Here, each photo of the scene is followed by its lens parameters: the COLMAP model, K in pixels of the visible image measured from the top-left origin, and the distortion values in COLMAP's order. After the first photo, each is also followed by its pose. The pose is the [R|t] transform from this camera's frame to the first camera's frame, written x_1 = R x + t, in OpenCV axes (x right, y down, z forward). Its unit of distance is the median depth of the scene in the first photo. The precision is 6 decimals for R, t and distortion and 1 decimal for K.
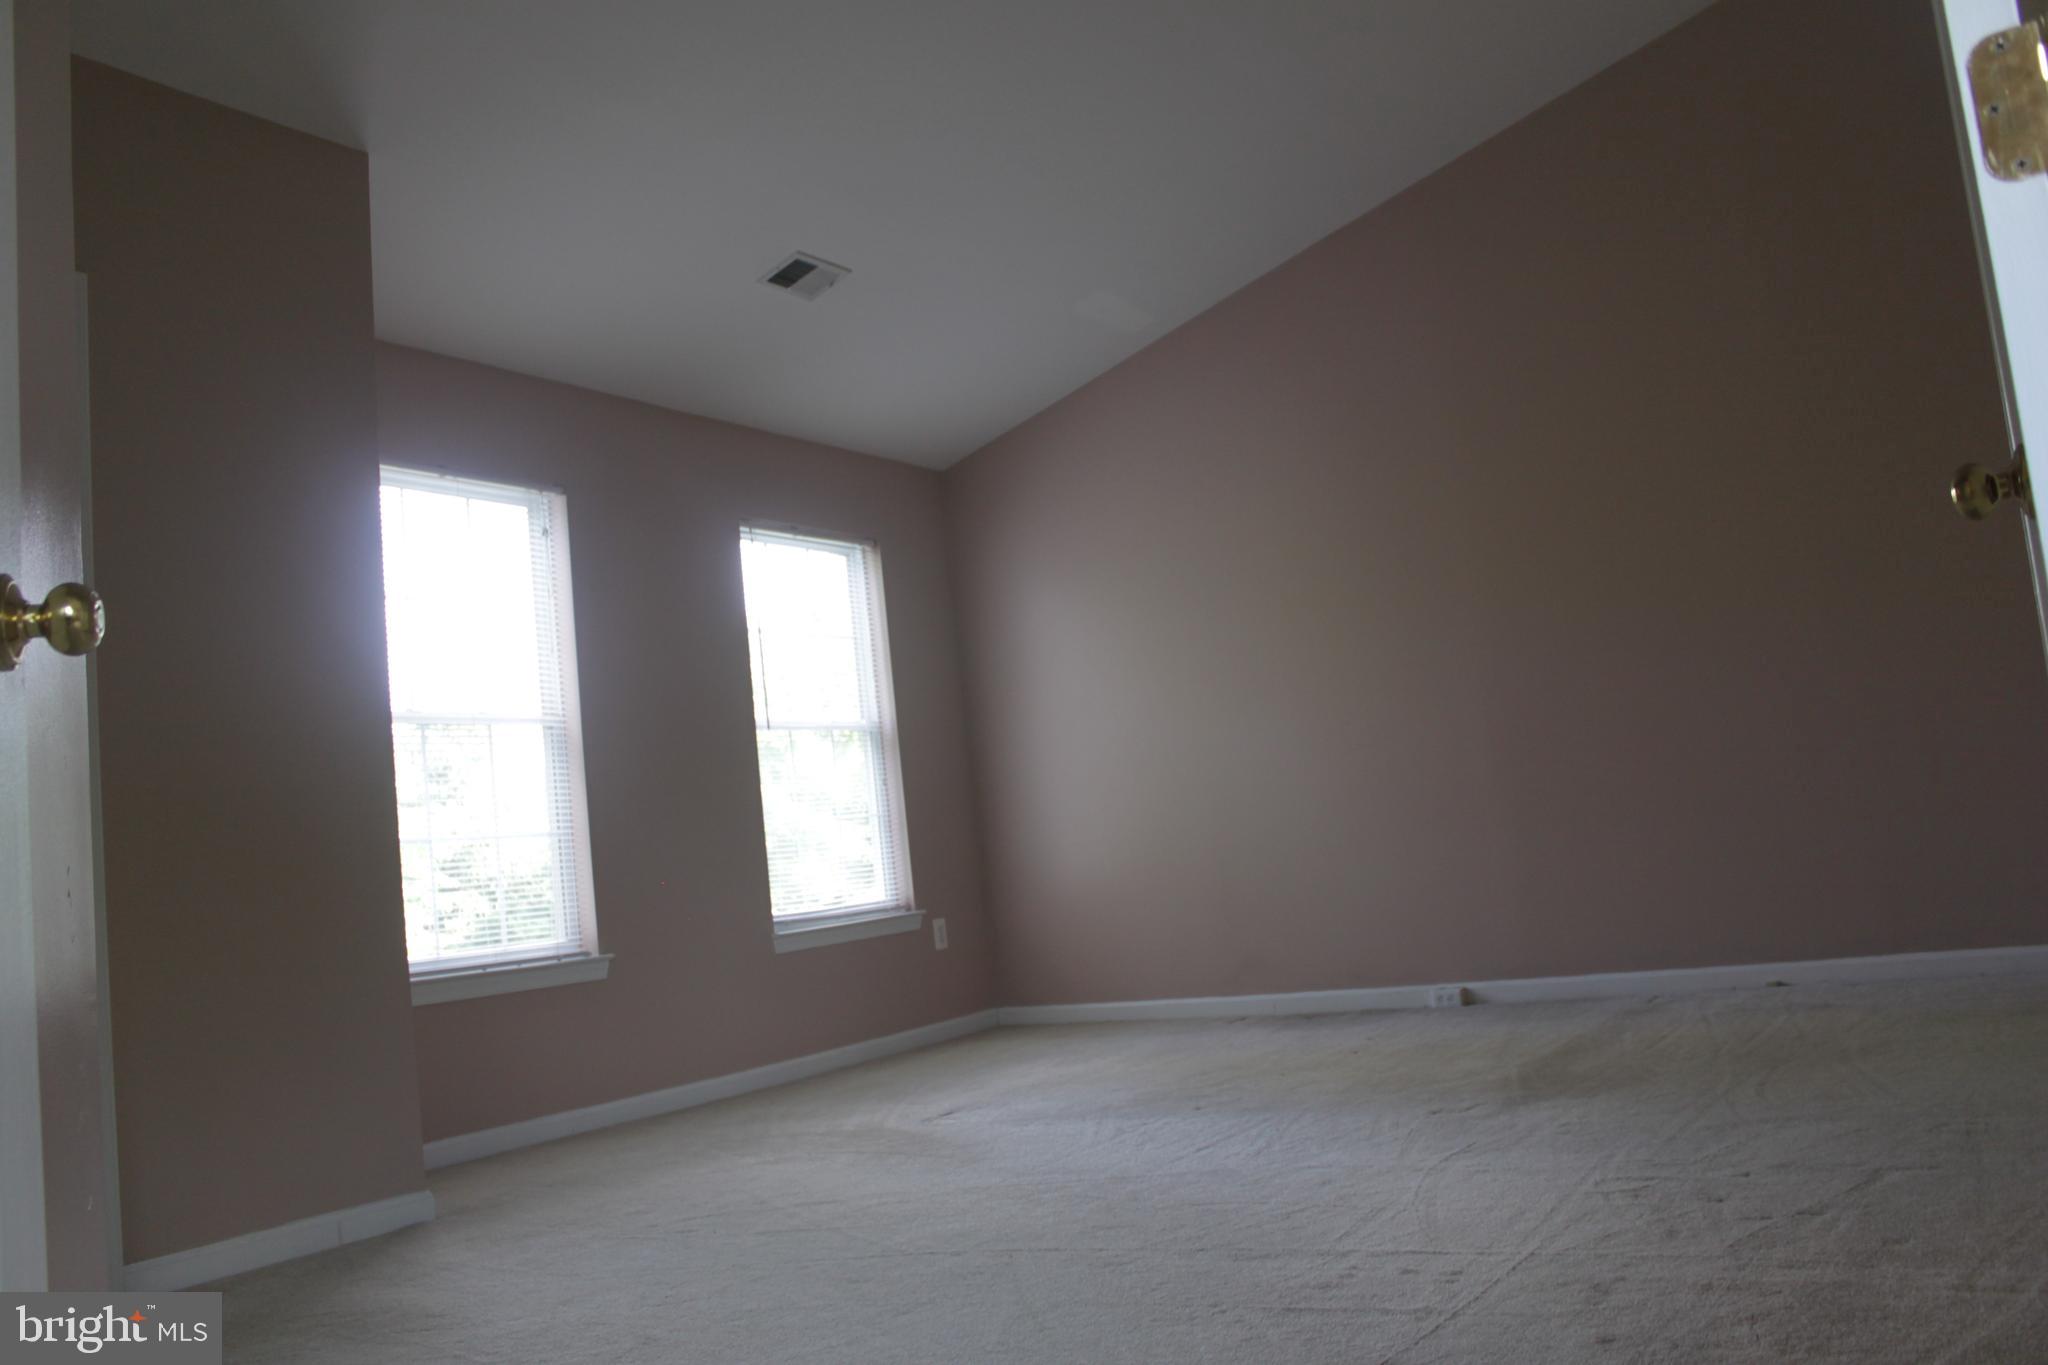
lens RADIAL K [[1705.8, 0, 1028.1], [0, 1705.8, 703.3], [0, 0, 1]] dist [-0.162660, 0.134120]
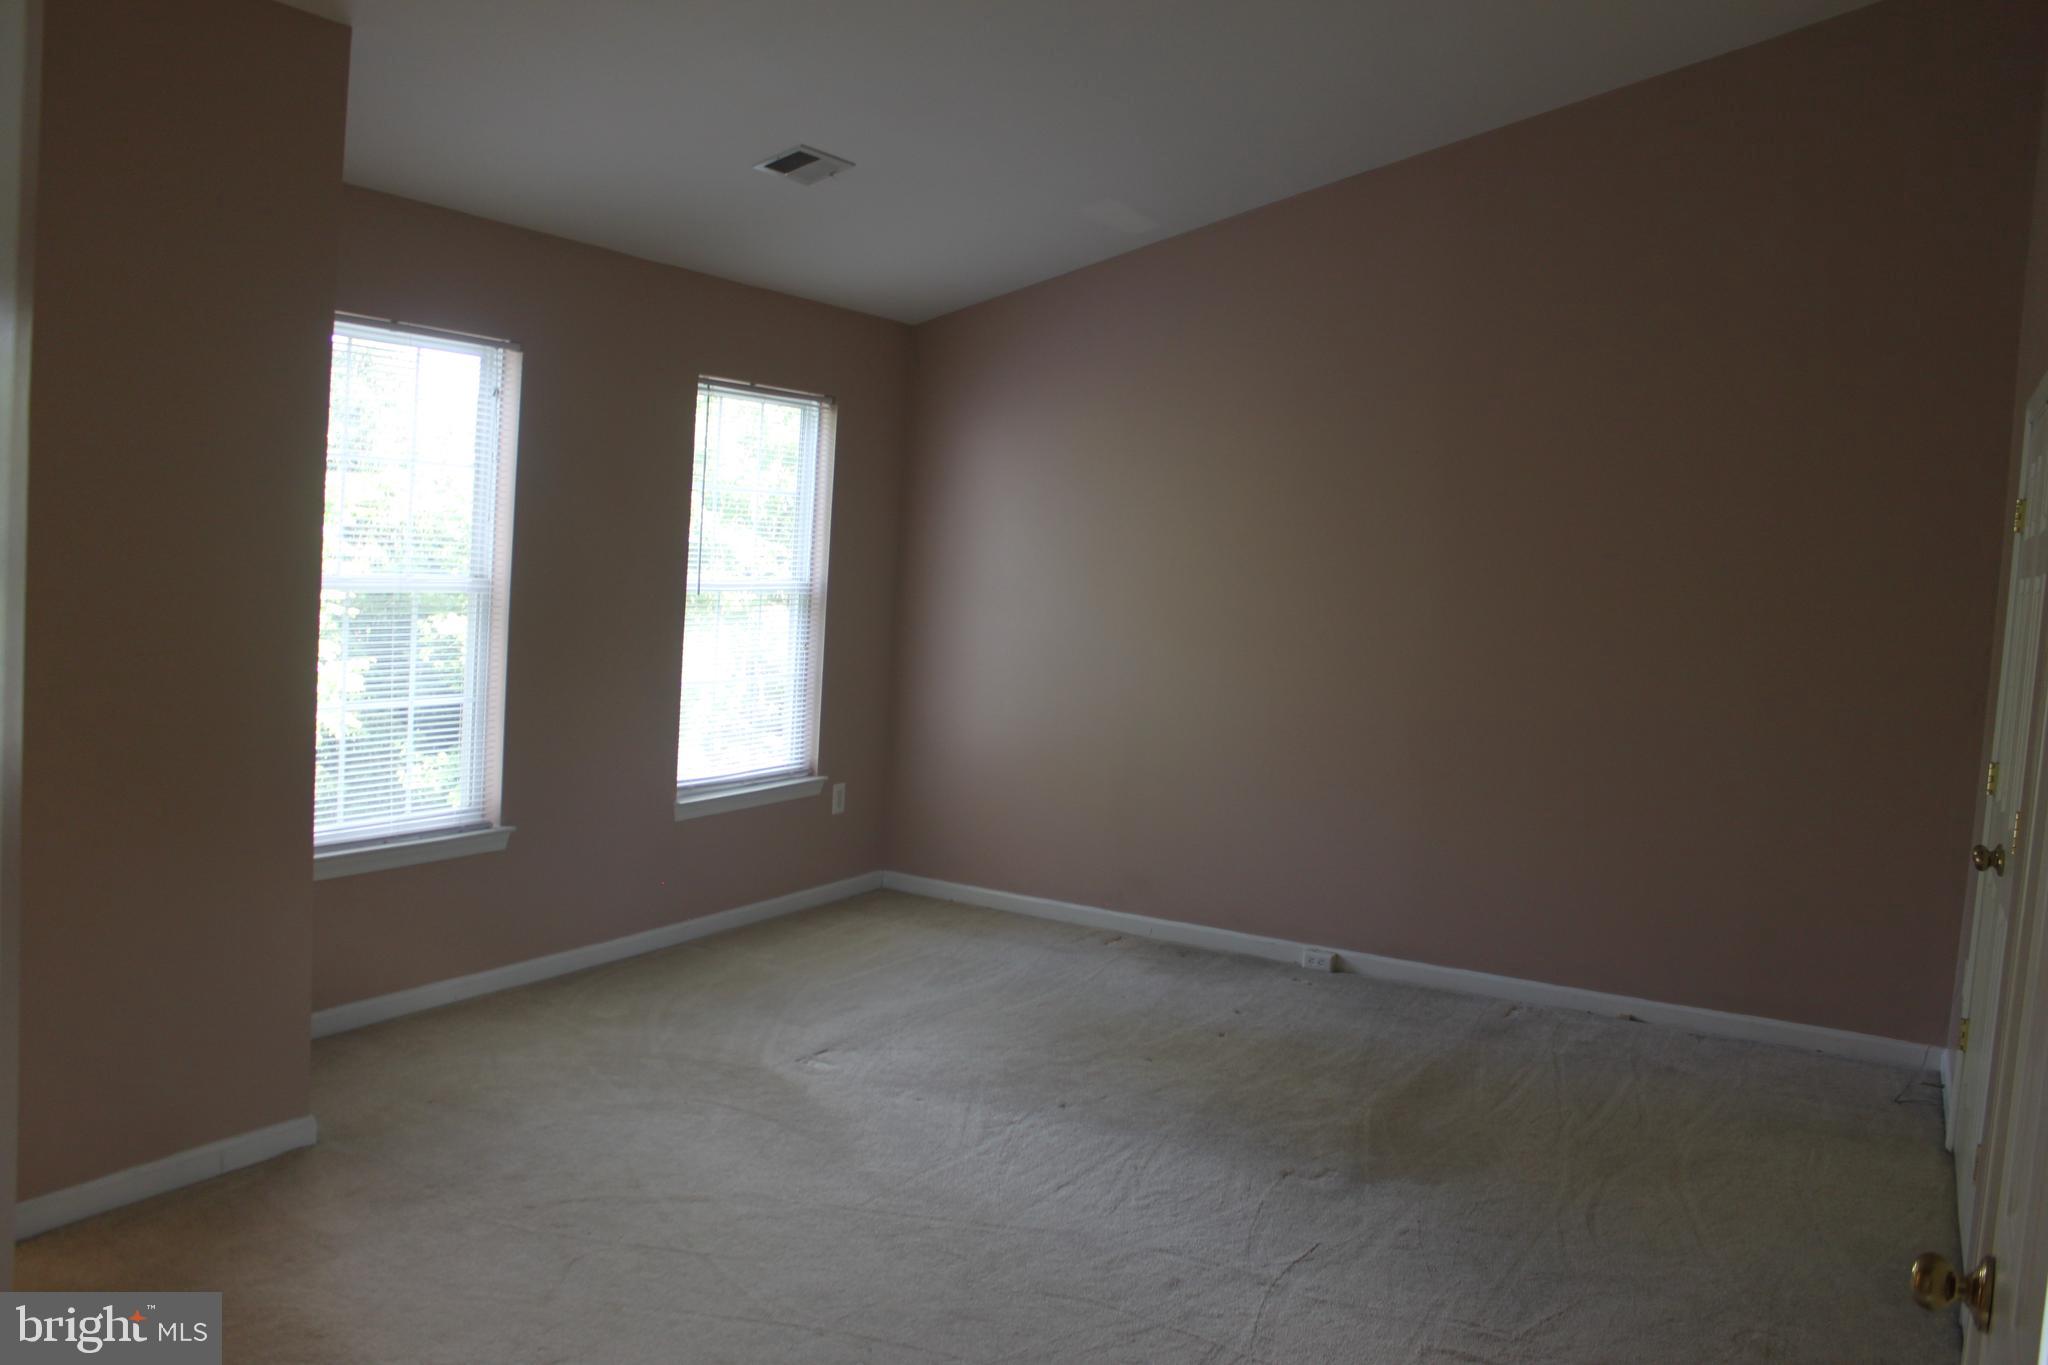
lens RADIAL K [[1705.8, 0, 1011.1], [0, 1705.8, 686.9], [0, 0, 1]] dist [-0.162660, 0.134120]
pose [[0.984983, 0.160686, 0.063153, -0.031864], [-0.169535, 0.969361, 0.177756, -0.157628], [-0.032655, -0.185793, 0.982046, 0.023431]]
